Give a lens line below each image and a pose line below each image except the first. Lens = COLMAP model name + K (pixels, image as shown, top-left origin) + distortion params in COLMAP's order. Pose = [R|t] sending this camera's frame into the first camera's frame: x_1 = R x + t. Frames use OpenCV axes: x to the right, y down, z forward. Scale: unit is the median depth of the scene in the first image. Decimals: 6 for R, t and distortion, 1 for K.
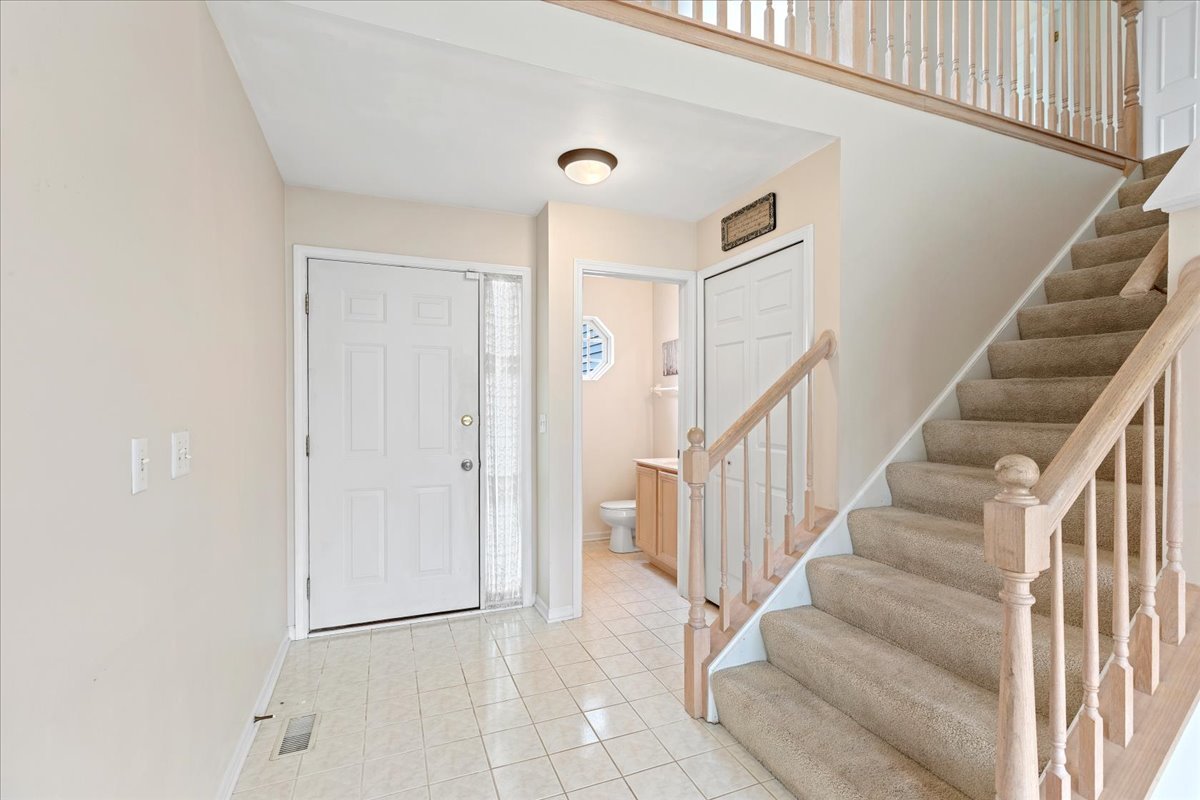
lens RADIAL K [[537.2, 0, 604.8], [0, 537.2, 403.2], [0, 0, 1]] dist [-0.001964, 0.000535]
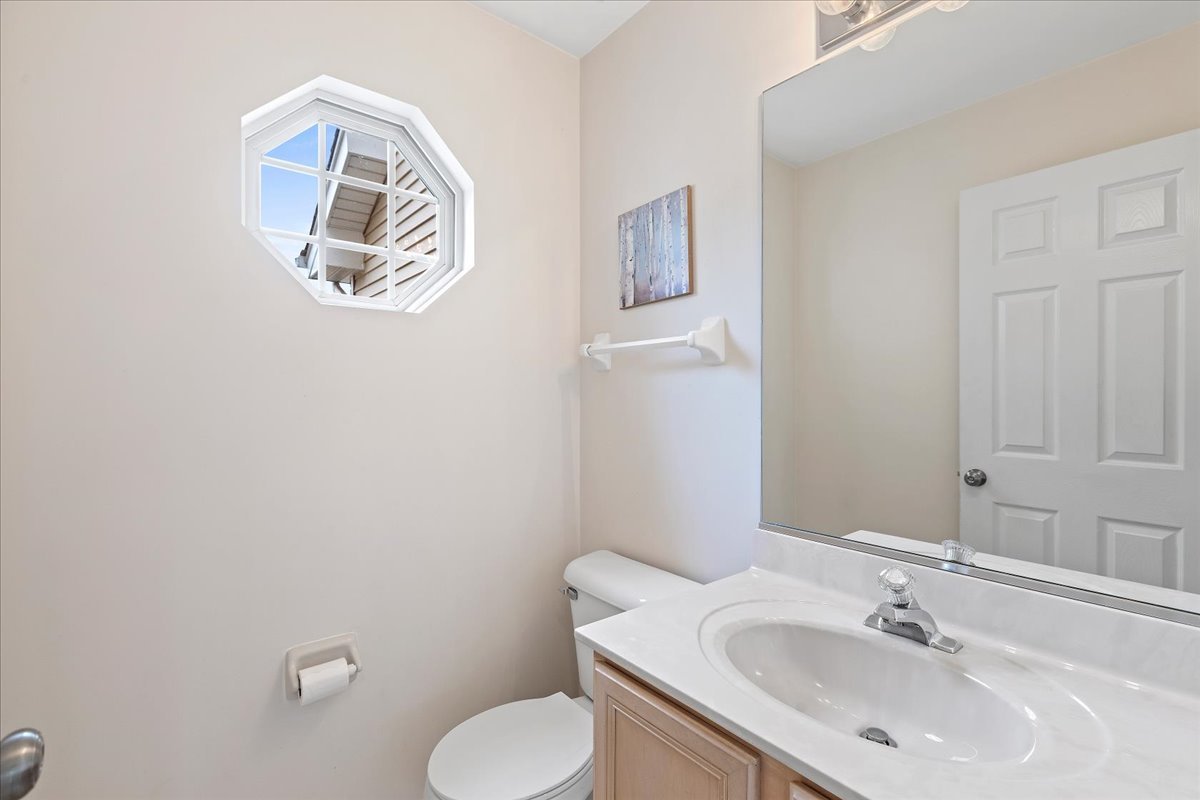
lens RADIAL K [[537.2, 0, 596.6], [0, 537.2, 395.7], [0, 0, 1]] dist [-0.001964, 0.000535]
pose [[0.955102, -0.004869, 0.296238, -0.008952], [0.004694, 0.999988, 0.001301, 0.003953], [-0.296241, 0.000148, 0.955113, 0.676436]]
